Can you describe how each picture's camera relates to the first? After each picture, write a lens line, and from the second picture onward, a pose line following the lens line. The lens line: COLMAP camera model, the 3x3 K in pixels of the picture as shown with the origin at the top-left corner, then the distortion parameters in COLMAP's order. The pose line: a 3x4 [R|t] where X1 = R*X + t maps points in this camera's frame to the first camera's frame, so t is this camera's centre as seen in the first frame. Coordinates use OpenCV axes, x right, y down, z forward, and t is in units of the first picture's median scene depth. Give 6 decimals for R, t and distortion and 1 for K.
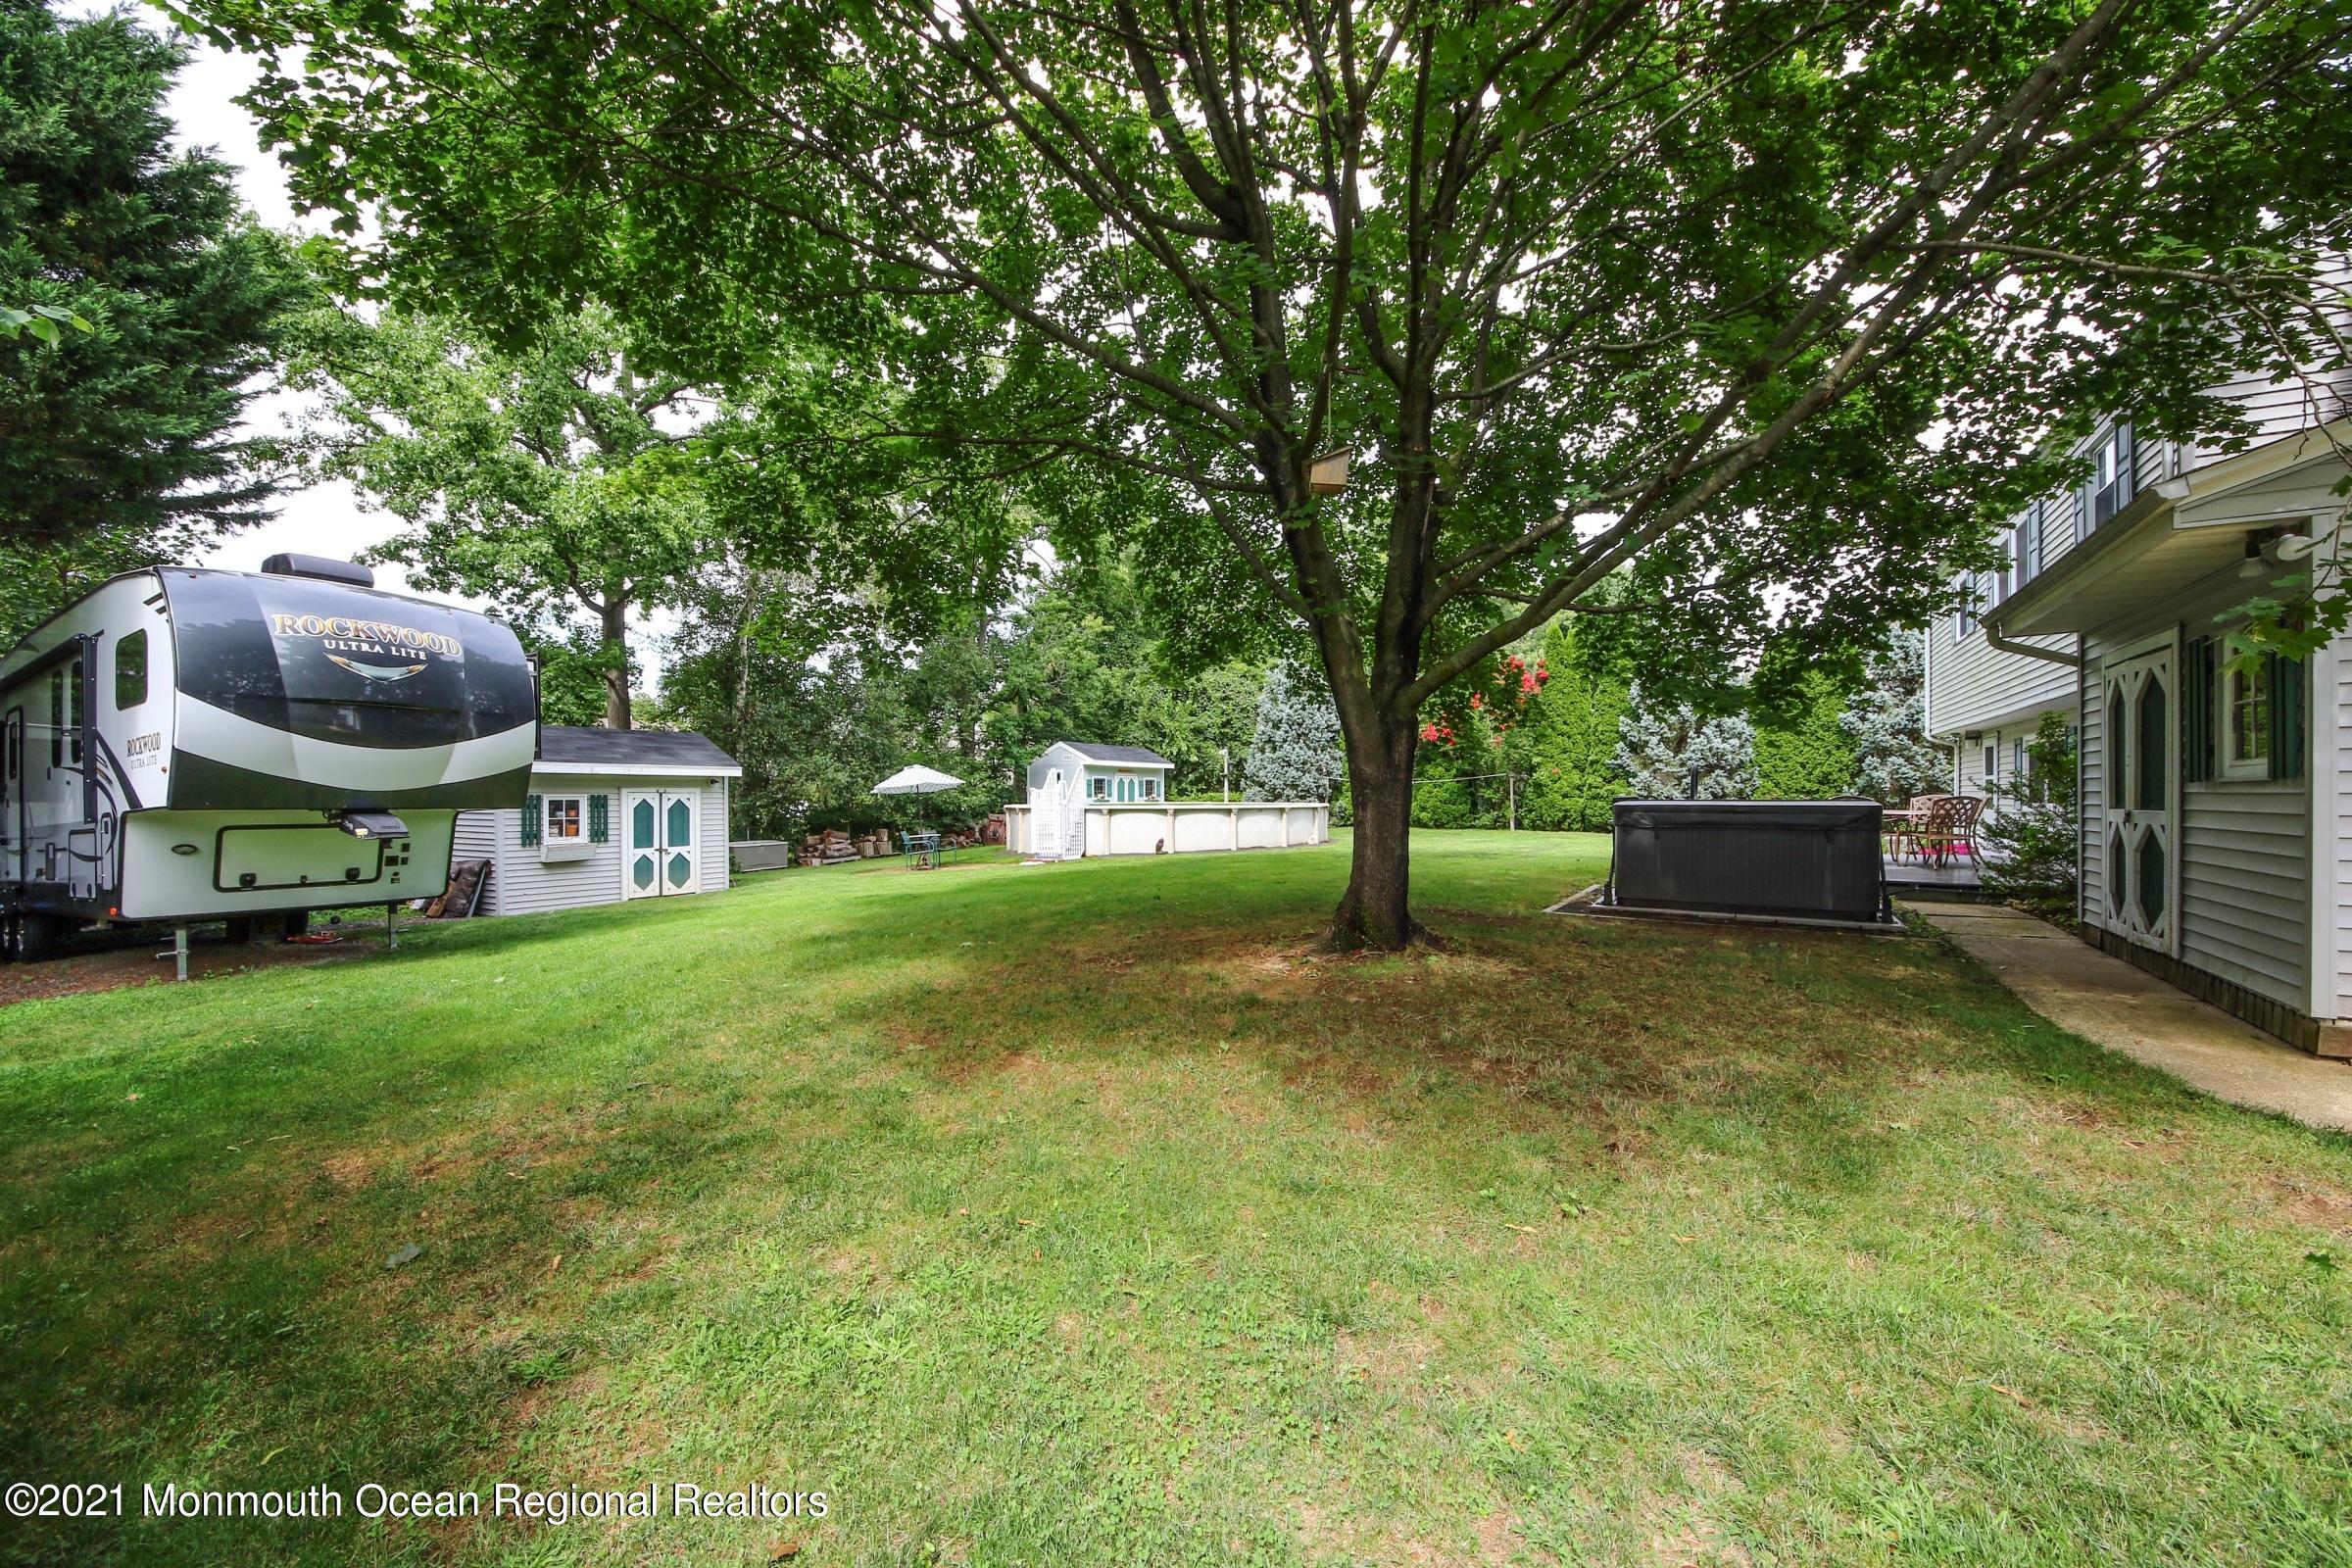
lens RADIAL K [[893.6, 0, 1172.4], [0, 893.6, 797.4], [0, 0, 1]] dist [0.000737, -0.000140]
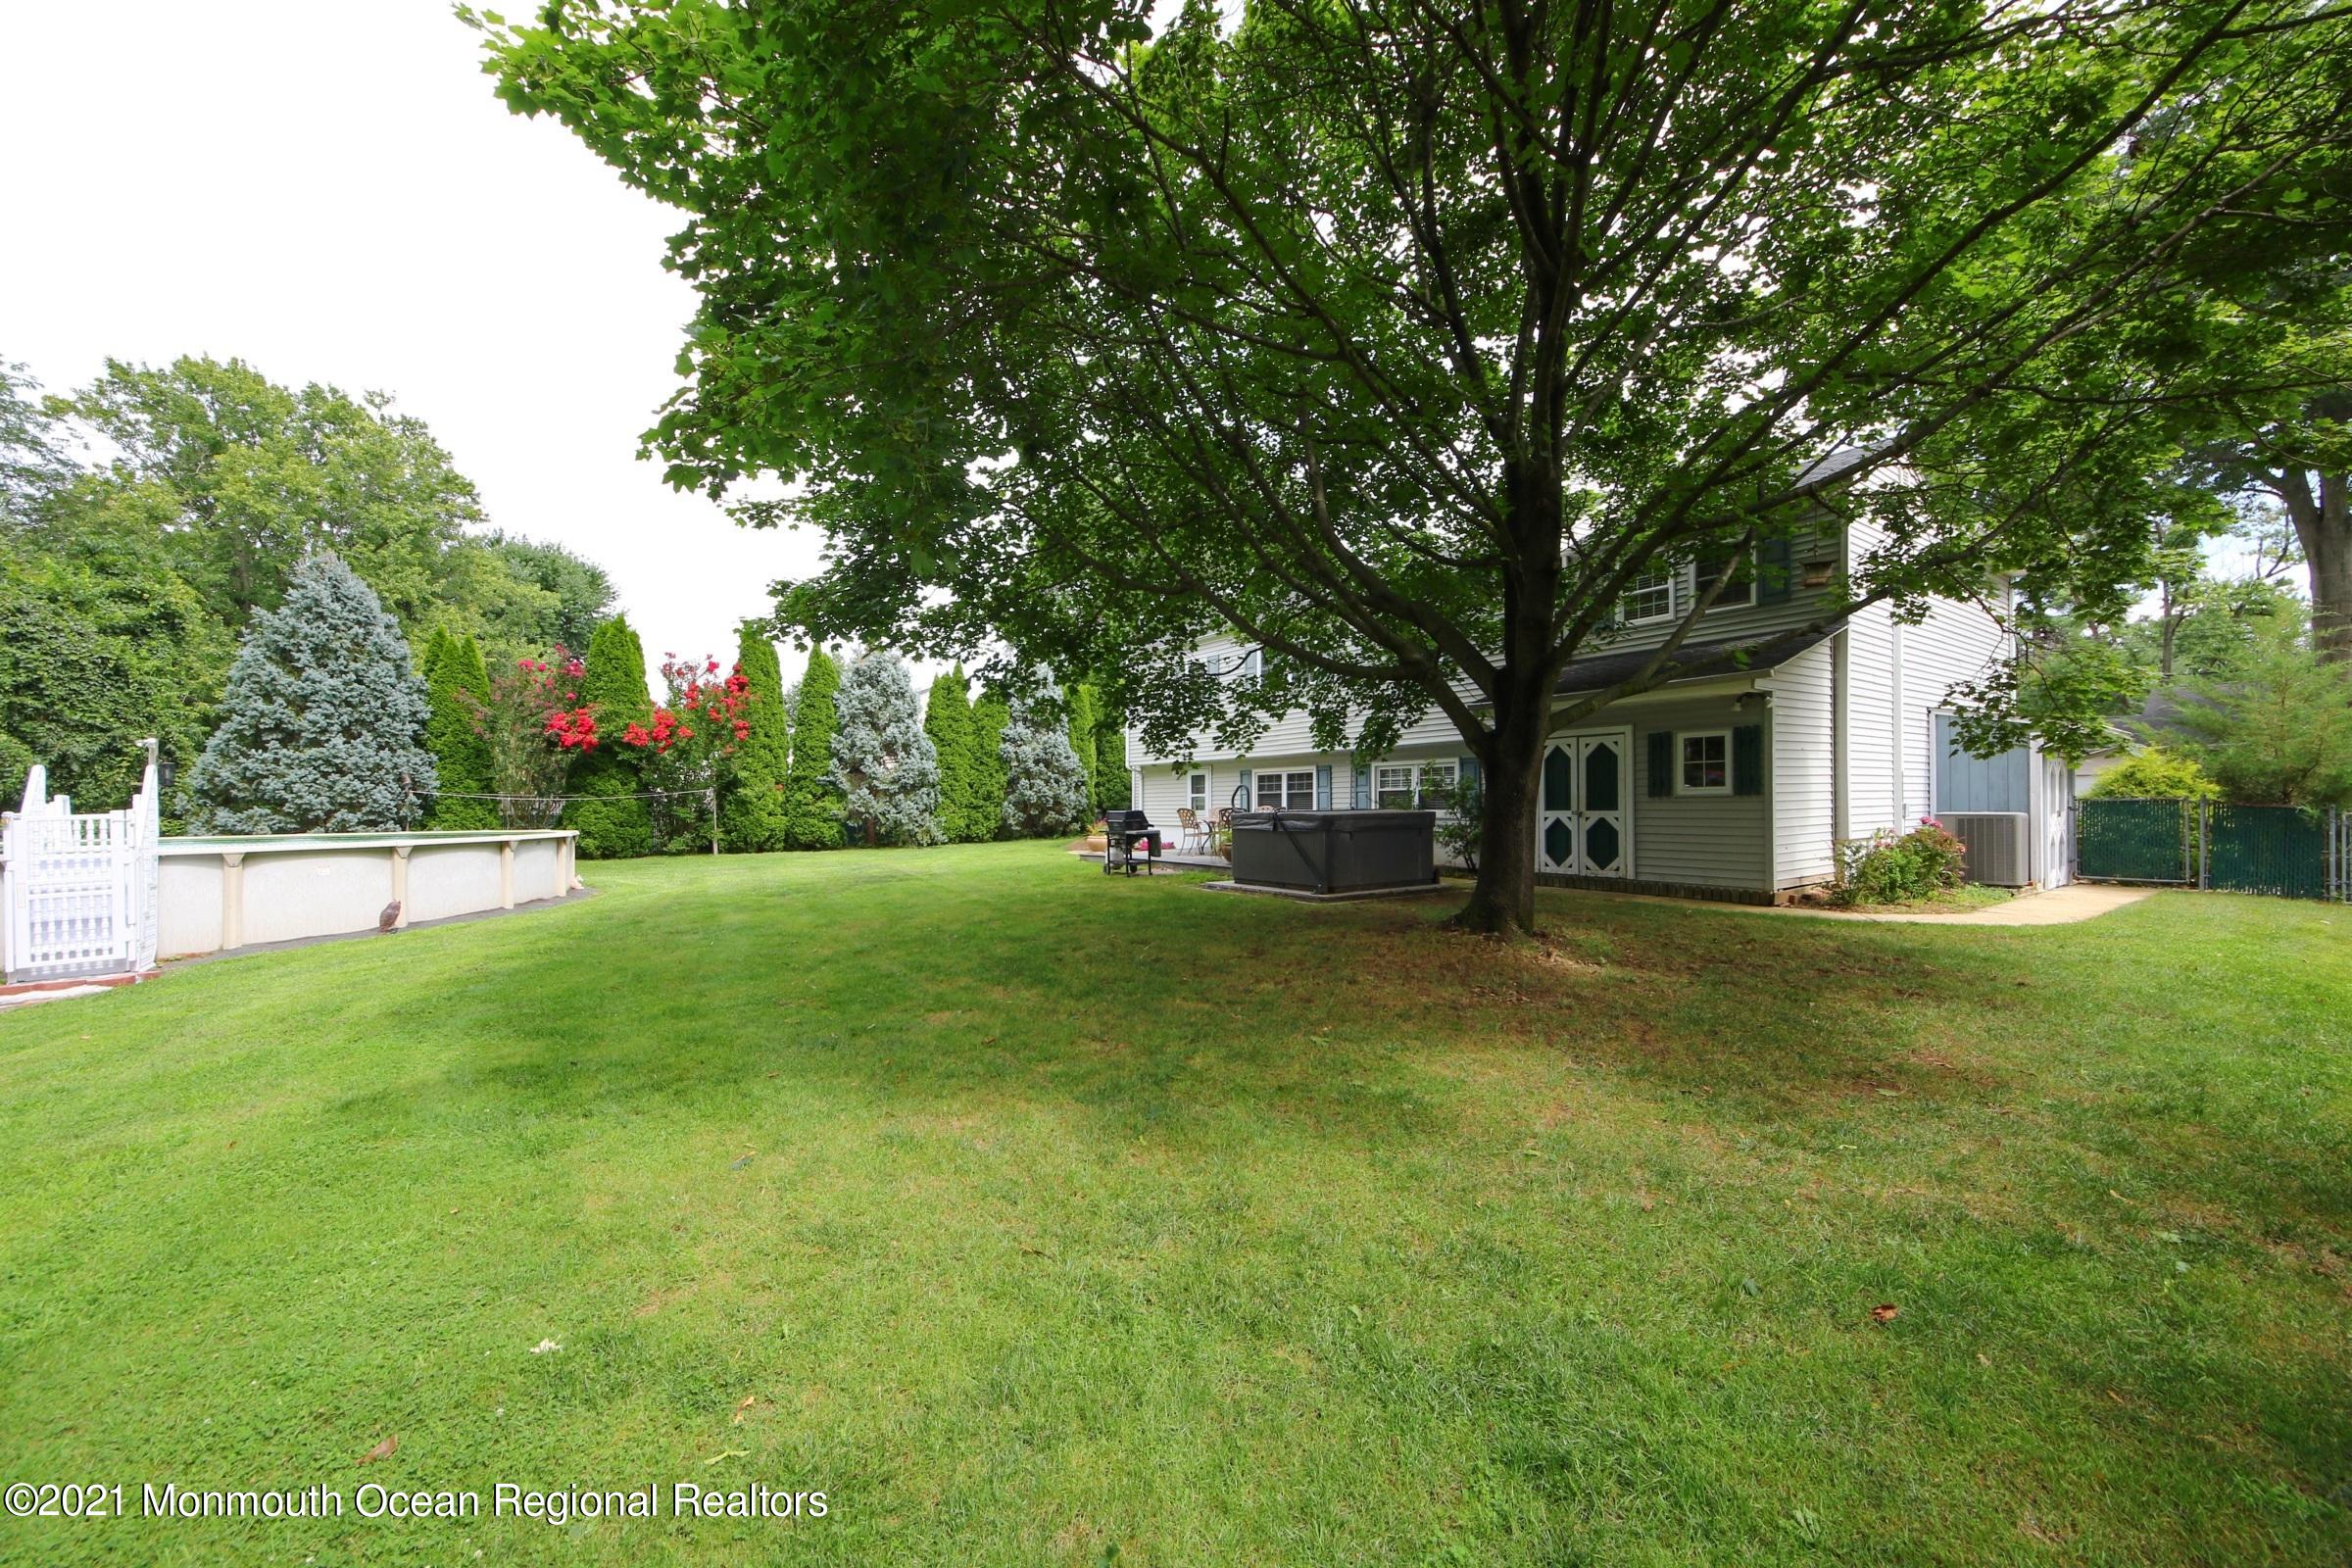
lens RADIAL K [[893.6, 0, 1172.4], [0, 893.6, 797.4], [0, 0, 1]] dist [0.000737, -0.000140]
pose [[0.347833, 0.002300, 0.937554, -0.669616], [0.016896, 0.999819, -0.008721, -0.008412], [-0.937404, 0.018875, 0.347731, 0.670739]]
